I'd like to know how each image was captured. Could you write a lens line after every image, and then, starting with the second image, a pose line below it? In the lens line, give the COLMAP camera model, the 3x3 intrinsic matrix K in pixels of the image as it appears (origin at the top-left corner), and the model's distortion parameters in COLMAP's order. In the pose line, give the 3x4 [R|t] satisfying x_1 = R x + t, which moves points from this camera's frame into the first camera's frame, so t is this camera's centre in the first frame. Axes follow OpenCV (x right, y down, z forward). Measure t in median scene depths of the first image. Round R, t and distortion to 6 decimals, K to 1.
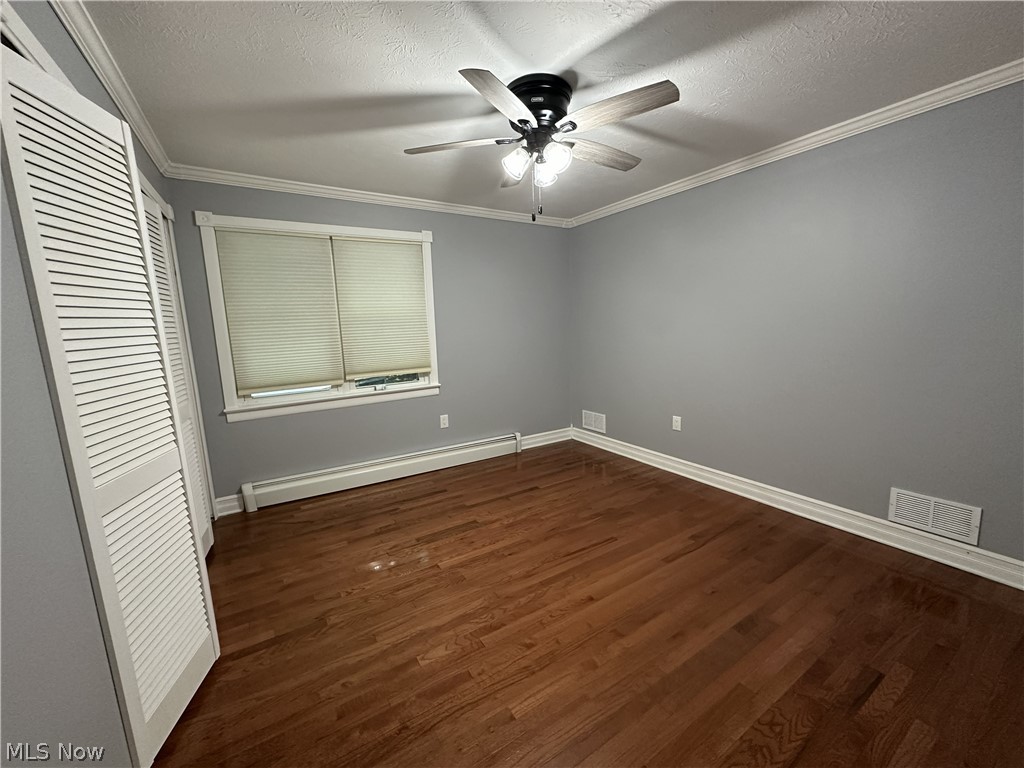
lens RADIAL K [[409.5, 0, 511.2], [0, 409.5, 384.2], [0, 0, 1]] dist [-0.005518, -0.000182]
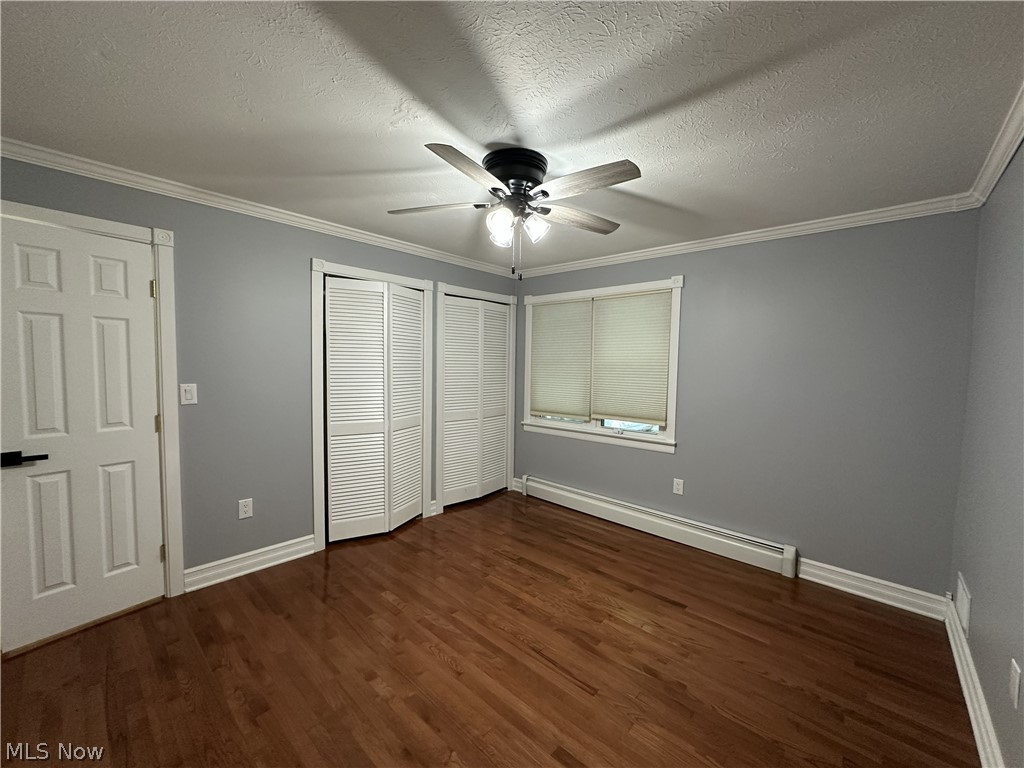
lens RADIAL K [[409.5, 0, 511.2], [0, 409.5, 384.2], [0, 0, 1]] dist [-0.005518, -0.000182]
pose [[0.267949, 0.082627, -0.959883, 0.665852], [-0.174527, 0.983995, 0.035984, -0.110545], [0.947493, 0.157883, 0.278081, 0.467389]]
